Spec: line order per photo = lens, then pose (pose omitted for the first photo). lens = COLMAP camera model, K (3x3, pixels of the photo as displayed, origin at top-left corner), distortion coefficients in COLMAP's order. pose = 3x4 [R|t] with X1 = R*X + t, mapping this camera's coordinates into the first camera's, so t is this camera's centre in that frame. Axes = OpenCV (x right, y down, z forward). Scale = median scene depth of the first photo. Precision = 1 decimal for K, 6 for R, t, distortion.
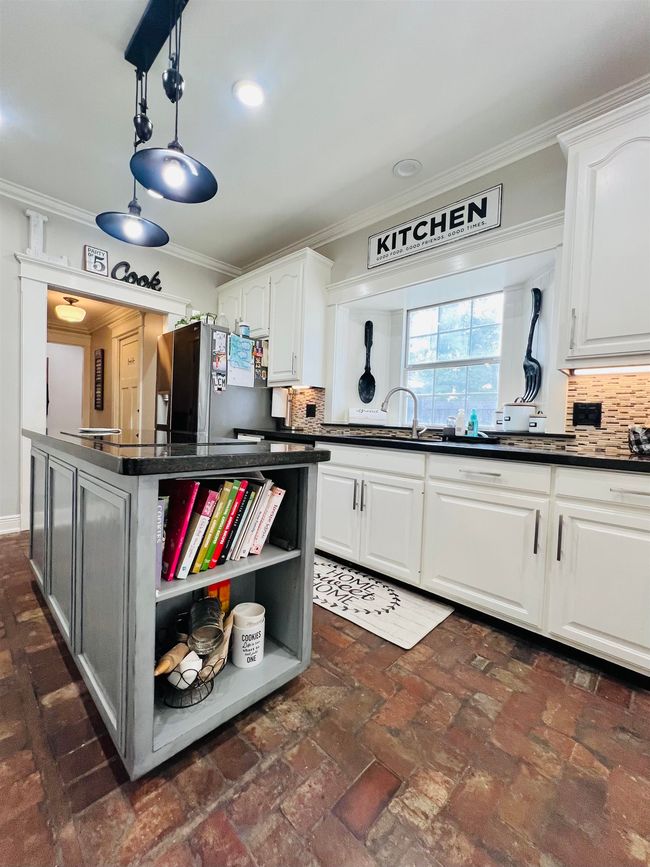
lens RADIAL K [[352.4, 0, 319.2], [0, 352.4, 431.9], [0, 0, 1]] dist [0.003545, -0.000139]
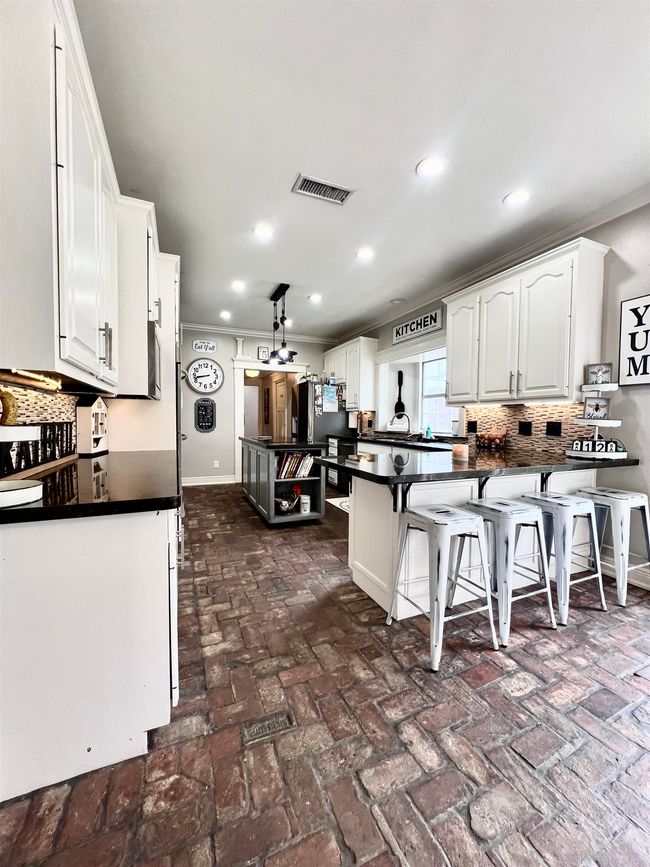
lens RADIAL K [[352.4, 0, 329.1], [0, 352.4, 433.8], [0, 0, 1]] dist [0.003545, -0.000139]
pose [[0.923138, -0.014178, -0.384207, 0.525394], [0.014594, 0.999892, -0.001834, -0.012748], [0.384192, -0.003914, 0.923245, -0.779573]]
